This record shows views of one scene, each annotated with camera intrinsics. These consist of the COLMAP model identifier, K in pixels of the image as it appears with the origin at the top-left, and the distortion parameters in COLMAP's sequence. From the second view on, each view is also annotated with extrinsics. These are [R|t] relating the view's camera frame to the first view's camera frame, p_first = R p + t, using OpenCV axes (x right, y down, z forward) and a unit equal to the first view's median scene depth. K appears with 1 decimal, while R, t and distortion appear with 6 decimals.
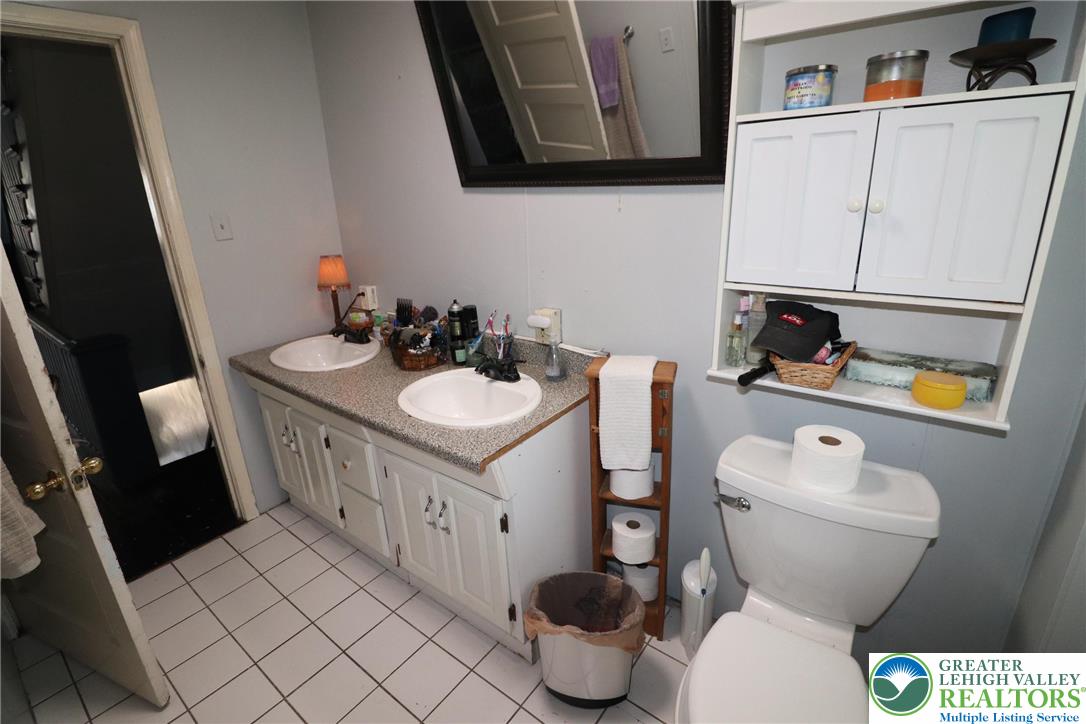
lens RADIAL K [[503.0, 0, 542.6], [0, 503.0, 355.1], [0, 0, 1]] dist [0.002852, -0.016256]
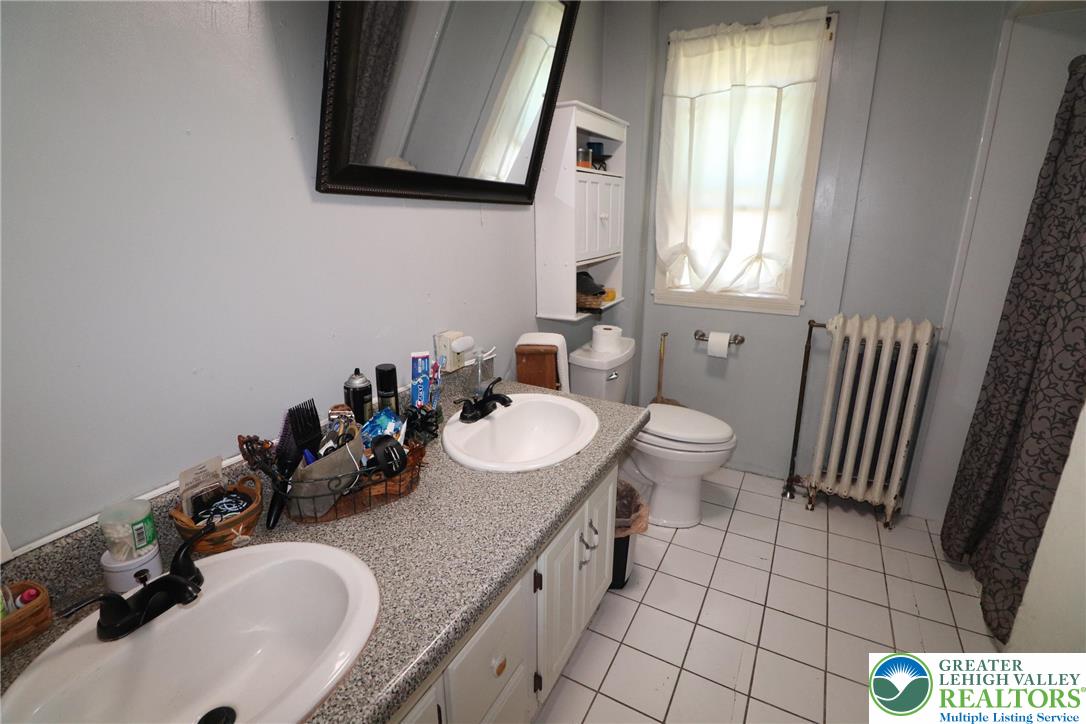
lens RADIAL K [[503.0, 0, 542.6], [0, 503.0, 355.1], [0, 0, 1]] dist [0.002852, -0.016256]
pose [[-0.150125, -0.224041, 0.962948, -0.981327], [0.339097, 0.903237, 0.263014, -0.257836], [-0.928696, 0.366017, -0.059627, 0.996337]]
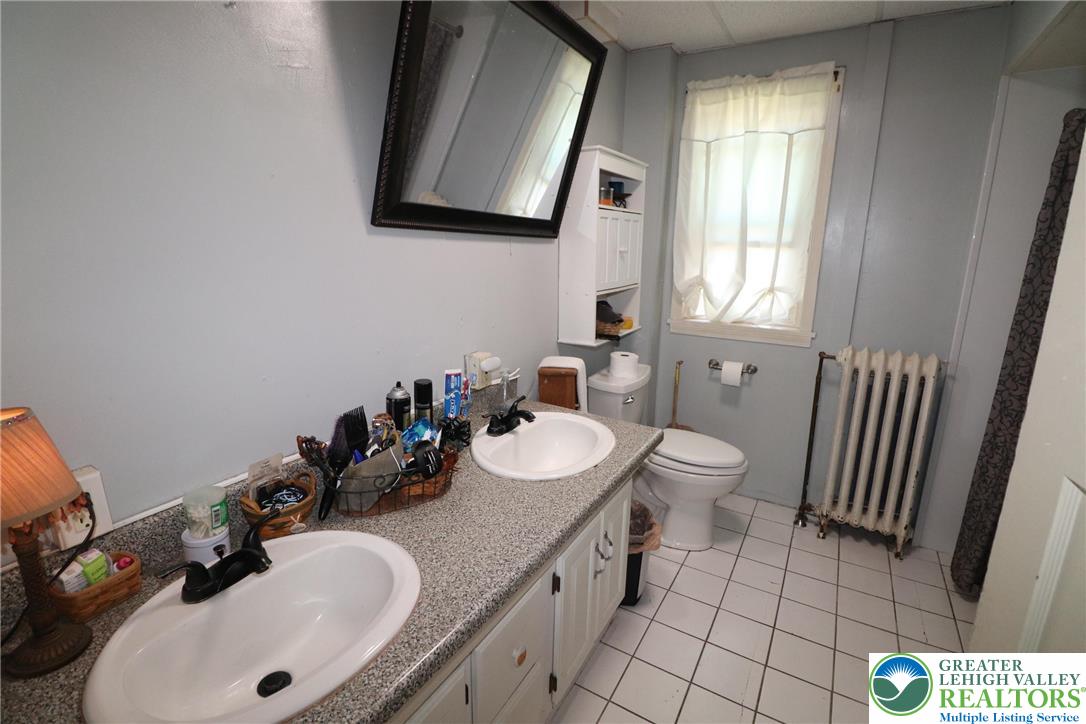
lens RADIAL K [[503.0, 0, 542.6], [0, 503.0, 355.1], [0, 0, 1]] dist [0.002852, -0.016256]
pose [[-0.113771, -0.172928, 0.978341, -1.060649], [0.322343, 0.925039, 0.200992, -0.268494], [-0.939761, 0.338229, -0.049501, 1.017882]]
